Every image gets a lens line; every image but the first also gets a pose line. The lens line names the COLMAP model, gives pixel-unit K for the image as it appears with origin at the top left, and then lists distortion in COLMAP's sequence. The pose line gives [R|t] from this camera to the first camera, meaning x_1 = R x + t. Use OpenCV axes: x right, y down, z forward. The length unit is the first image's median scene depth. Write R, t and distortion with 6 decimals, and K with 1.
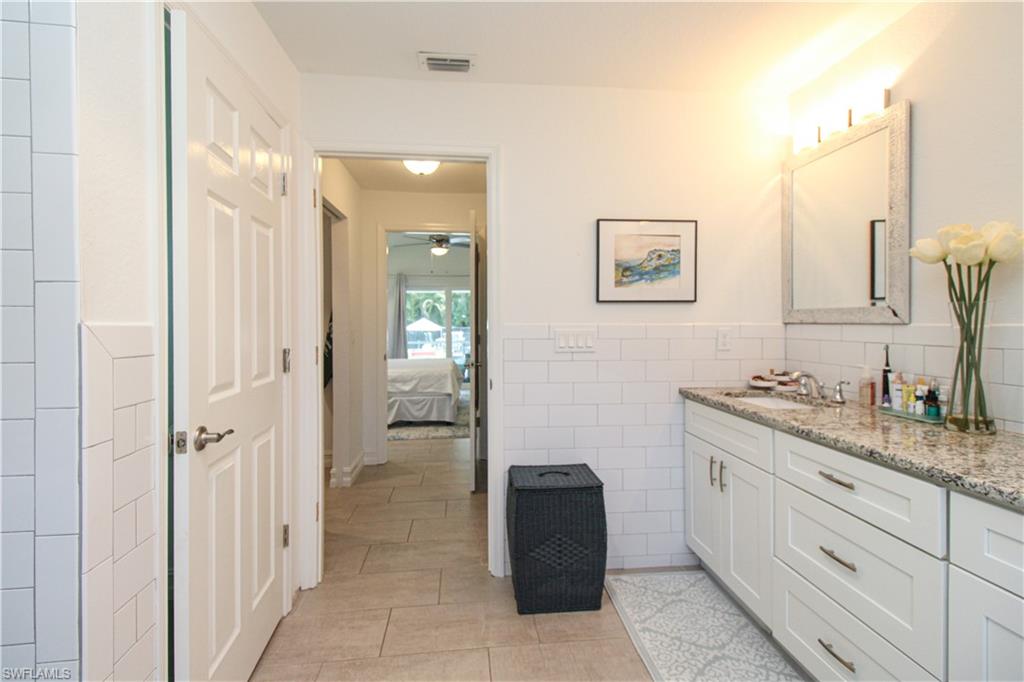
lens RADIAL K [[465.1, 0, 512.8], [0, 465.1, 327.5], [0, 0, 1]] dist [0.032742, -0.017017]
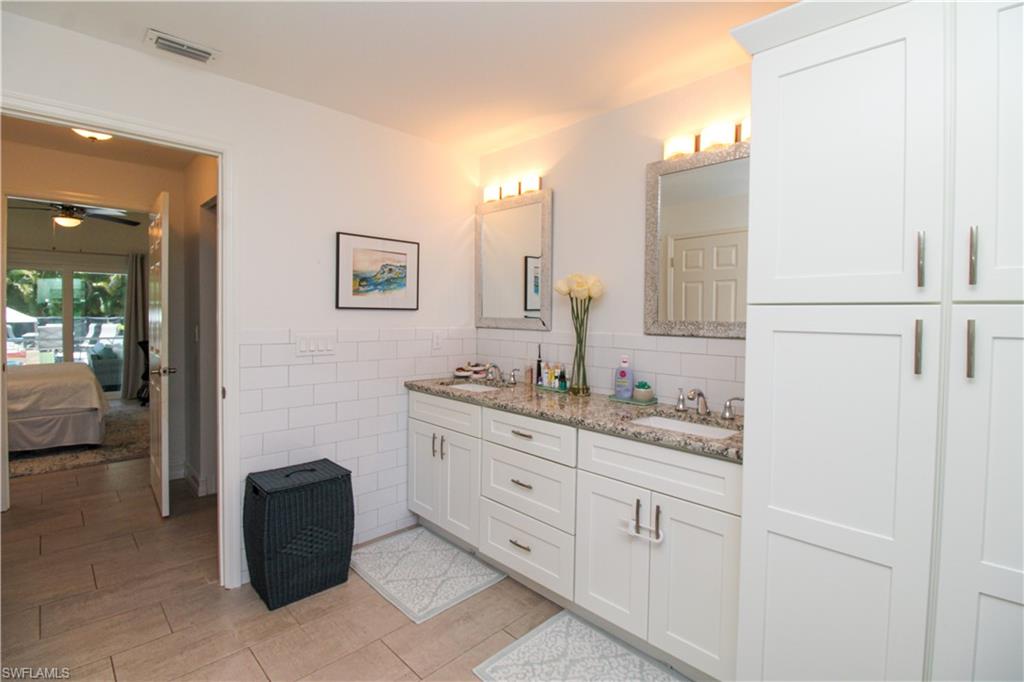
lens RADIAL K [[470.0, 0, 513.5], [0, 470.0, 326.3], [0, 0, 1]] dist [0.000331, -0.014300]
pose [[0.779043, -0.001186, 0.626969, -0.212992], [-0.010003, 0.999847, 0.014322, -0.037813], [-0.626890, -0.017429, 0.778912, -0.128866]]
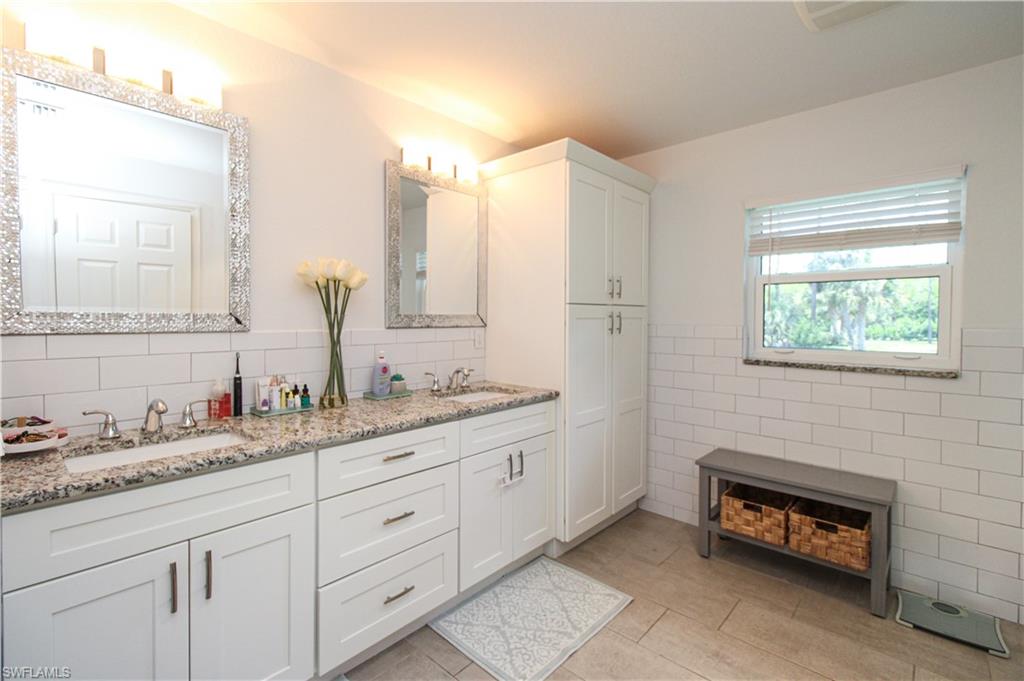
lens RADIAL K [[467.8, 0, 512.0], [0, 467.8, 327.5], [0, 0, 1]] dist [0.026758, -0.014898]
pose [[-0.666895, -0.015868, 0.744983, -0.306656], [0.005558, 0.999639, 0.026268, -0.035229], [-0.745131, 0.021659, -0.666566, 1.109639]]
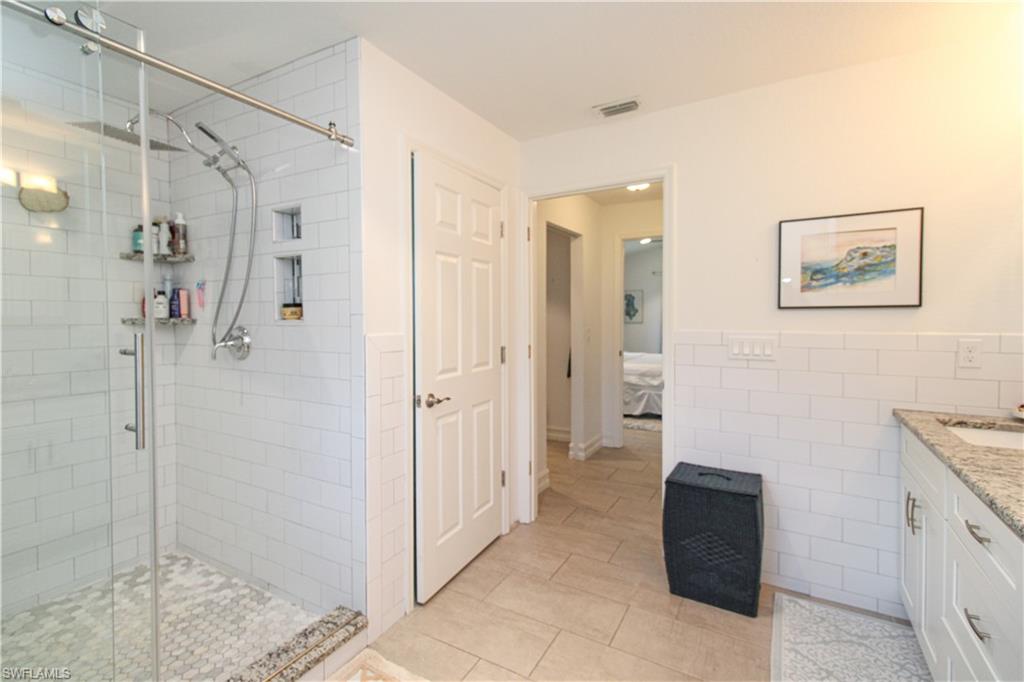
lens RADIAL K [[465.1, 0, 512.8], [0, 465.1, 327.5], [0, 0, 1]] dist [0.032742, -0.017017]
pose [[0.807797, 0.012941, -0.589319, 0.355991], [-0.002552, 0.999826, 0.018458, -0.037256], [0.589455, -0.013407, 0.807690, -0.110362]]
